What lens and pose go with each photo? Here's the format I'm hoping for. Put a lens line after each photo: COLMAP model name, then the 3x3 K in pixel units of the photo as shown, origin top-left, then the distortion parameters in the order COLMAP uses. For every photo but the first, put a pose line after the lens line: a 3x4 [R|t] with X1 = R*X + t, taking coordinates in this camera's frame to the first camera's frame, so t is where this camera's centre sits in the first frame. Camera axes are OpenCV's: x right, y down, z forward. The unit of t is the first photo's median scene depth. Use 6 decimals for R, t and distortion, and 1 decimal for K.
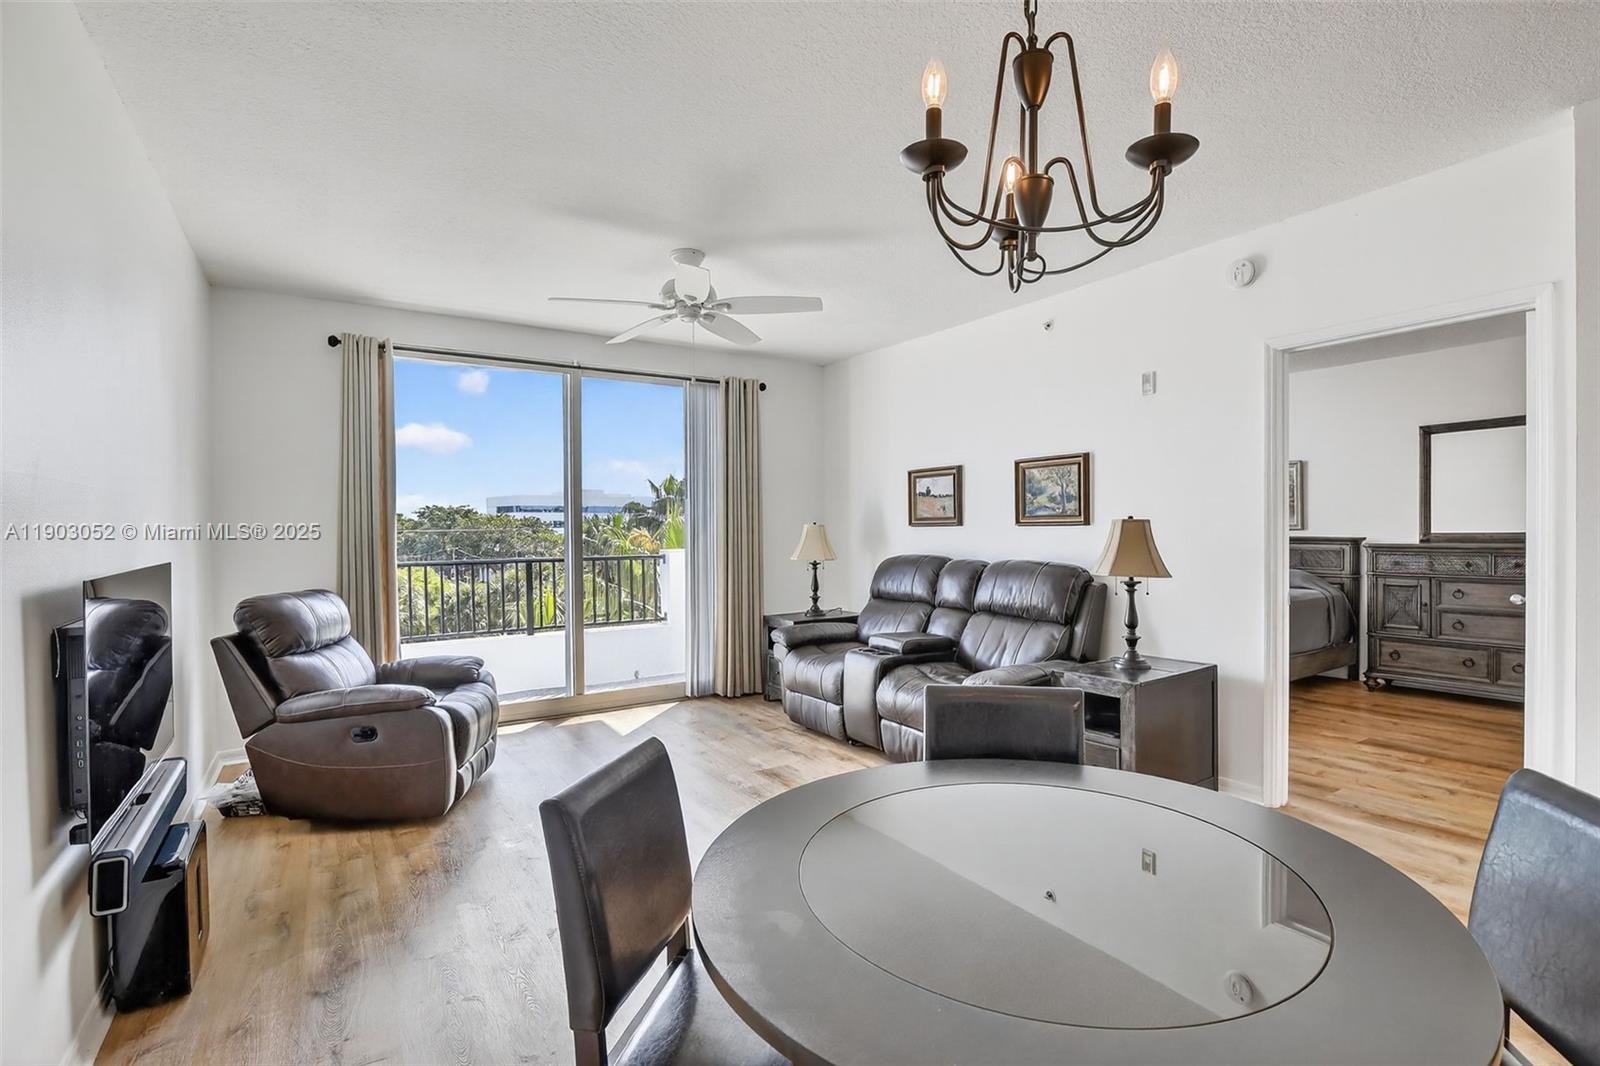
lens RADIAL K [[747.1, 0, 820.6], [0, 747.1, 532.6], [0, 0, 1]] dist [-0.001029, 0.000111]
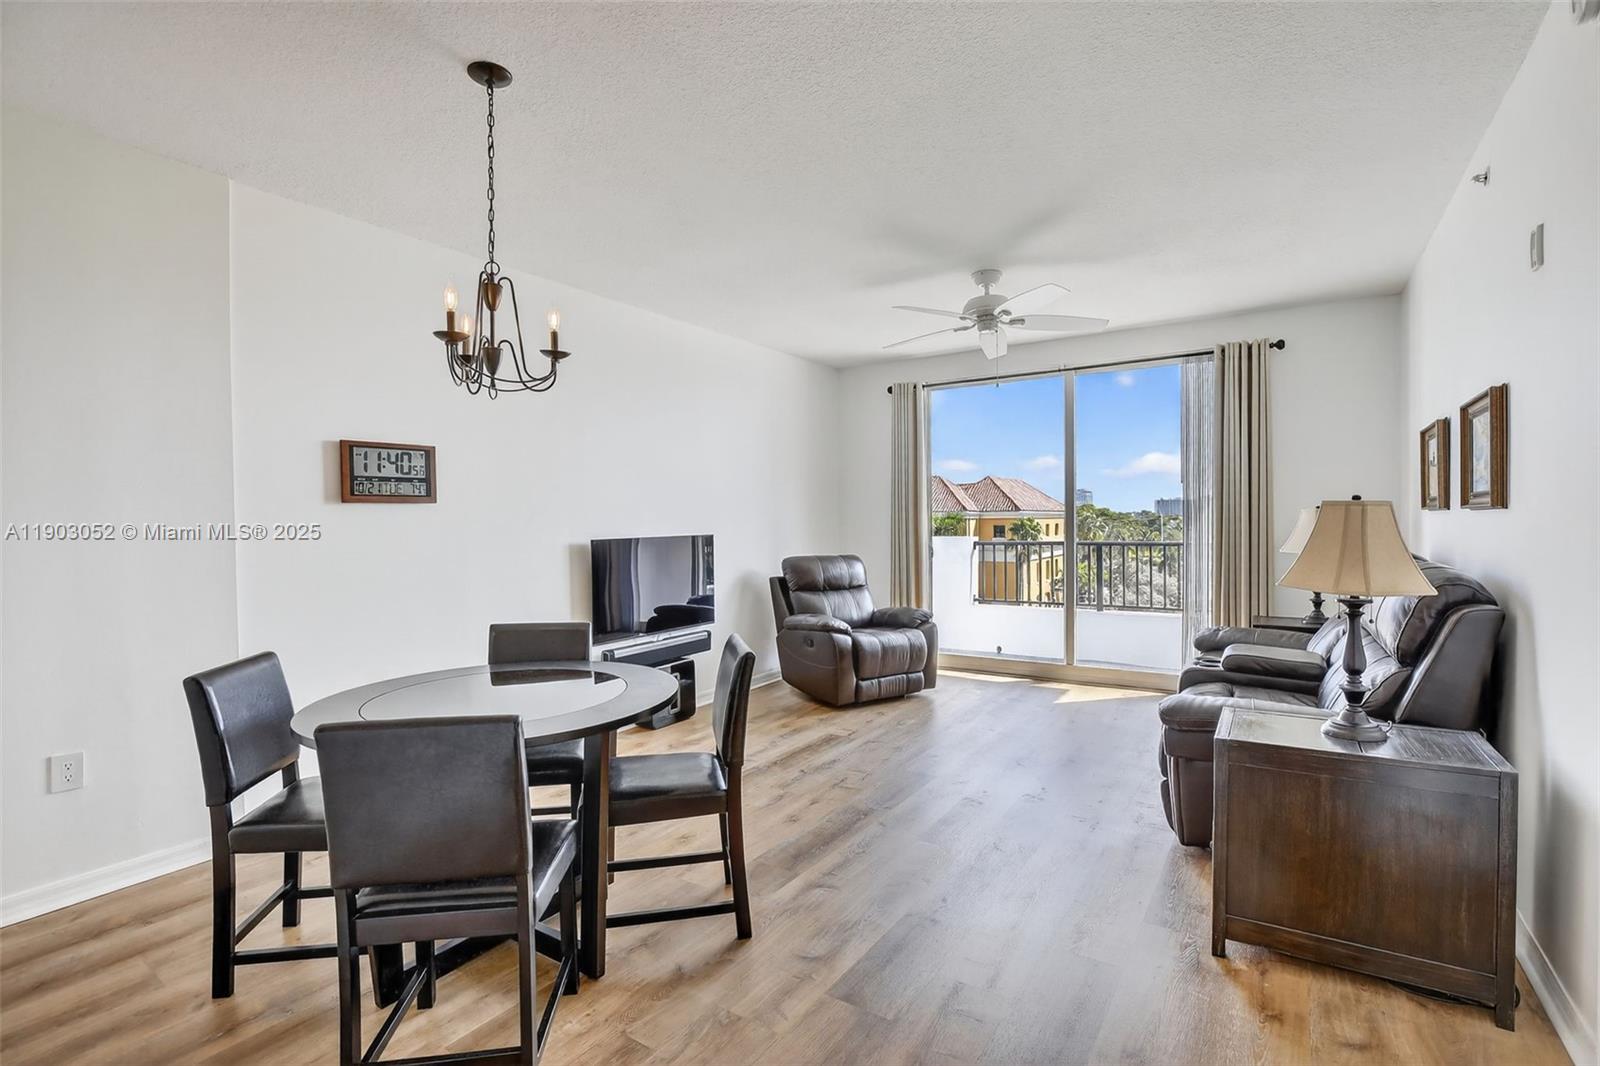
lens RADIAL K [[747.1, 0, 820.6], [0, 747.1, 532.6], [0, 0, 1]] dist [-0.001029, 0.000111]
pose [[0.399287, 0.019471, -0.916619, 0.567857], [0.003167, 0.999739, 0.022616, -0.005970], [0.916821, -0.011934, 0.399121, 0.228046]]
